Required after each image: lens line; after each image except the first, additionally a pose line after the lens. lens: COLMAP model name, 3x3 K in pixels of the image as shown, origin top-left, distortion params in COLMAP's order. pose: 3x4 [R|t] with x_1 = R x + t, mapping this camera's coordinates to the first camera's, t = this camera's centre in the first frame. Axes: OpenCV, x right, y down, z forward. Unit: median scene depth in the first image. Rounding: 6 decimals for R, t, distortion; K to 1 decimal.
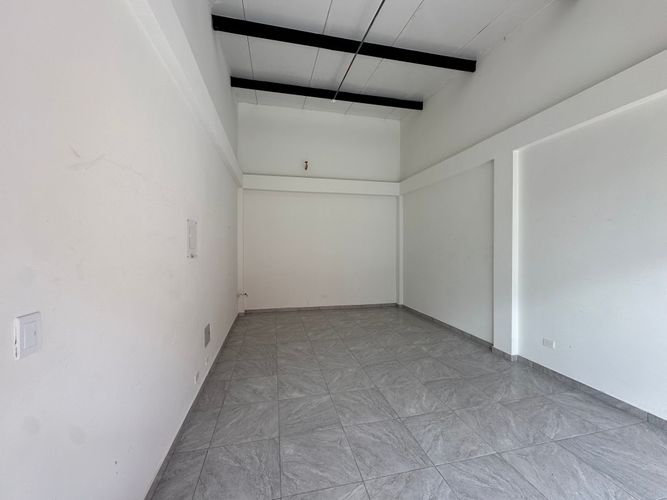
lens RADIAL K [[265.7, 0, 333.5], [0, 265.7, 250.0], [0, 0, 1]] dist [-0.001316, 0.000030]
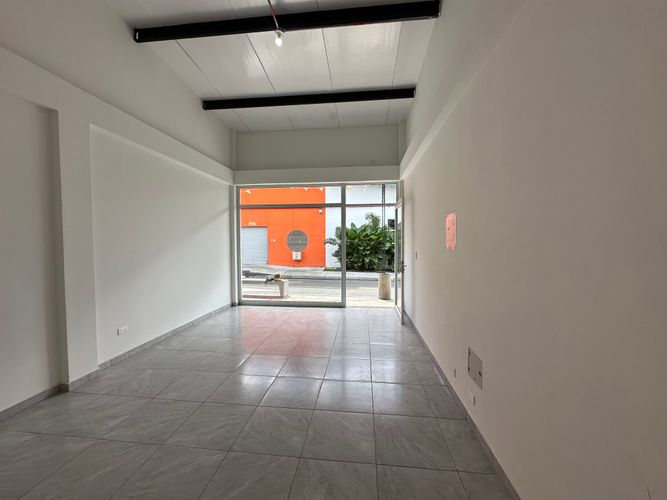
lens RADIAL K [[265.7, 0, 333.5], [0, 265.7, 250.0], [0, 0, 1]] dist [-0.001316, 0.000030]
pose [[-0.943869, -0.008335, 0.330215, -0.356668], [0.008571, 0.998727, 0.049709, -0.019406], [-0.330208, 0.049749, -0.942596, 1.759203]]
